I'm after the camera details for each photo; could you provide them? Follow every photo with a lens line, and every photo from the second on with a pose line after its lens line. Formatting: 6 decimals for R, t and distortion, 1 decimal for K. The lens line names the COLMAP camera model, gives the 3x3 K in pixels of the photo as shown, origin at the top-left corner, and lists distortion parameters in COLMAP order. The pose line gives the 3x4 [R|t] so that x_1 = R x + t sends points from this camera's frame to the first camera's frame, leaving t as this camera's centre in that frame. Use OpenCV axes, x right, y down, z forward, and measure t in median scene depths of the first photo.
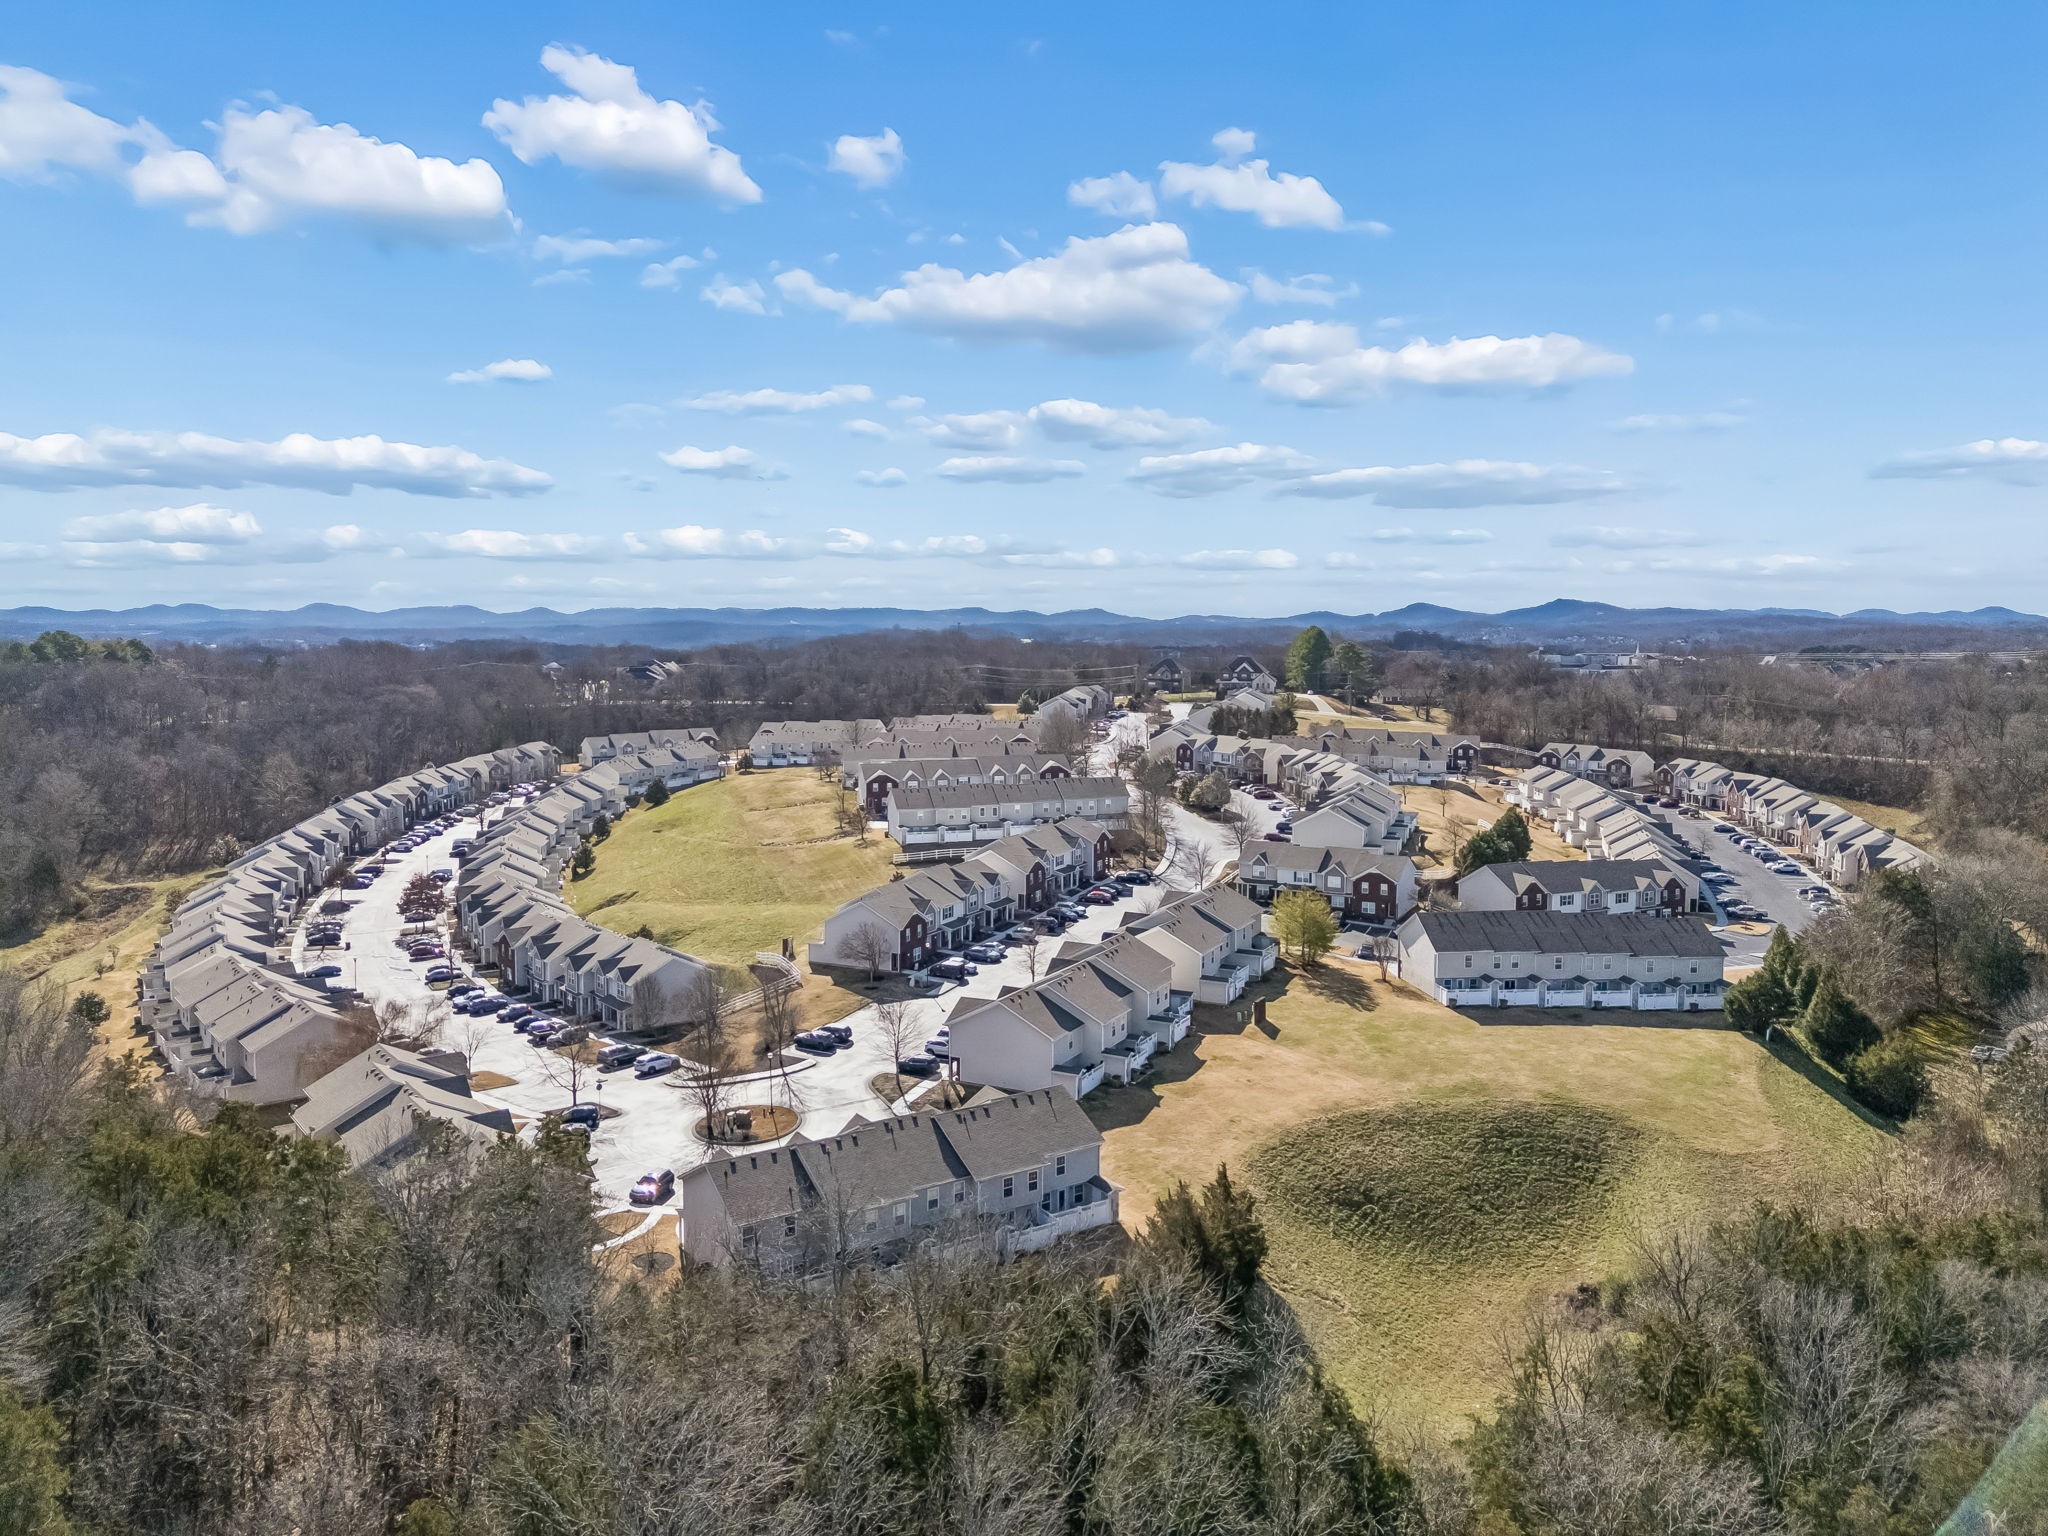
lens RADIAL K [[1585.6, 0, 1024.0], [0, 1585.6, 768.0], [0, 0, 1]] dist [0.043417, -0.008134]
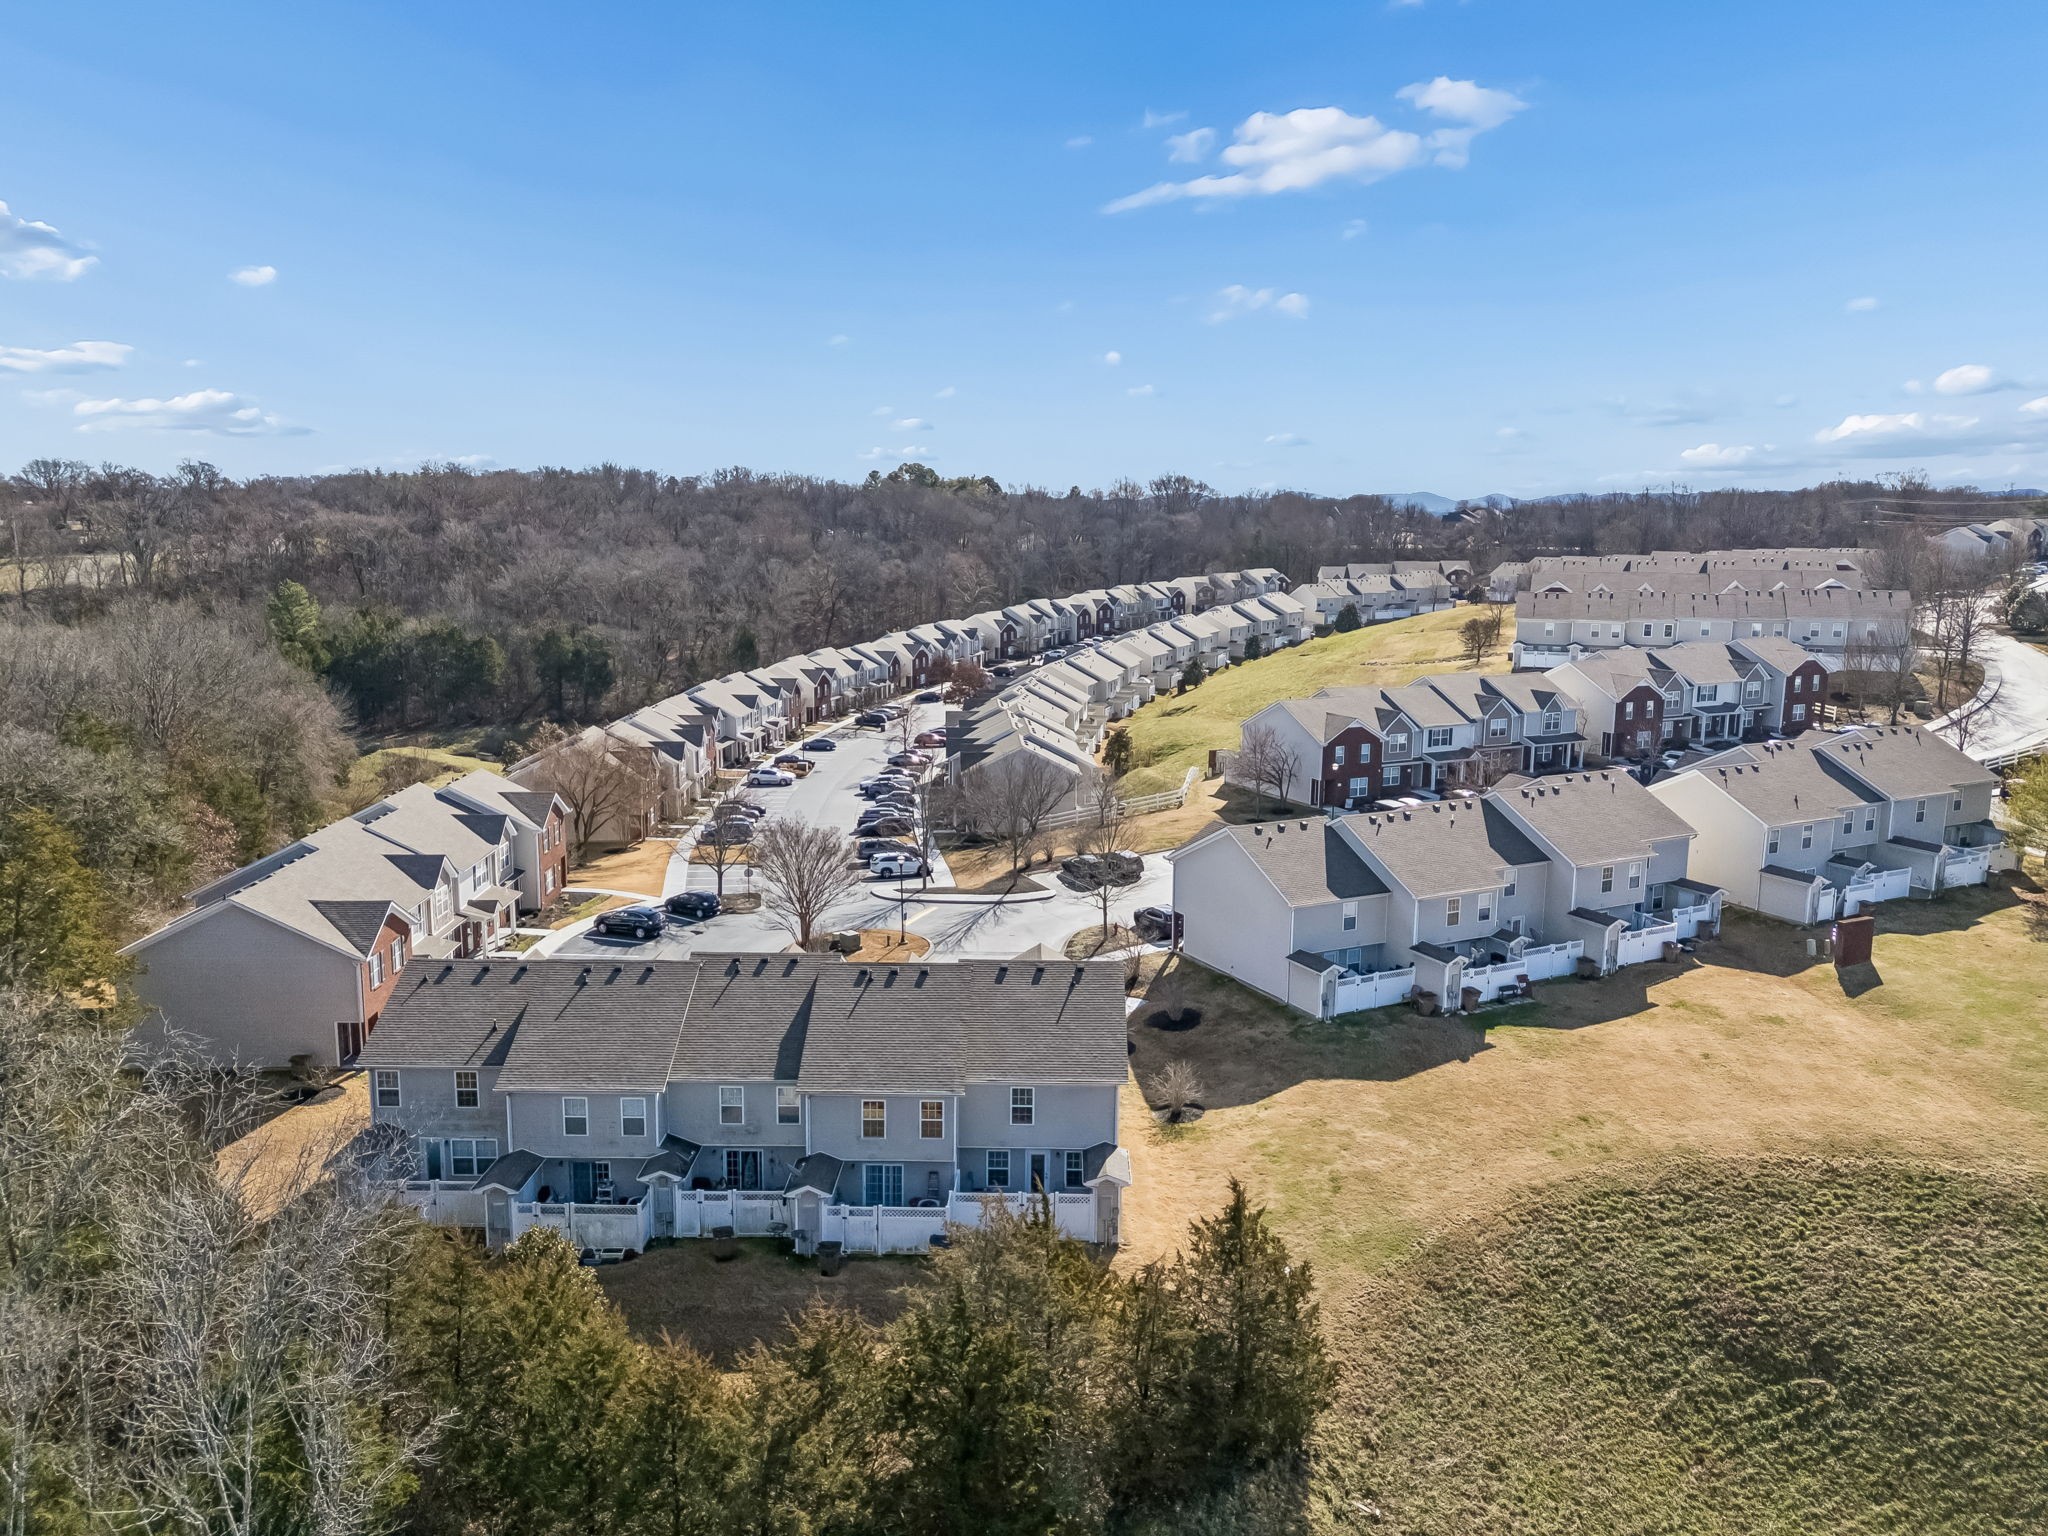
lens RADIAL K [[1585.6, 0, 1024.0], [0, 1585.6, 768.0], [0, 0, 1]] dist [0.043417, -0.008134]
pose [[0.818812, 0.102669, -0.564806, 0.208264], [-0.069800, 0.994383, 0.079565, 0.072599], [0.569802, -0.025725, 0.821379, 0.413217]]
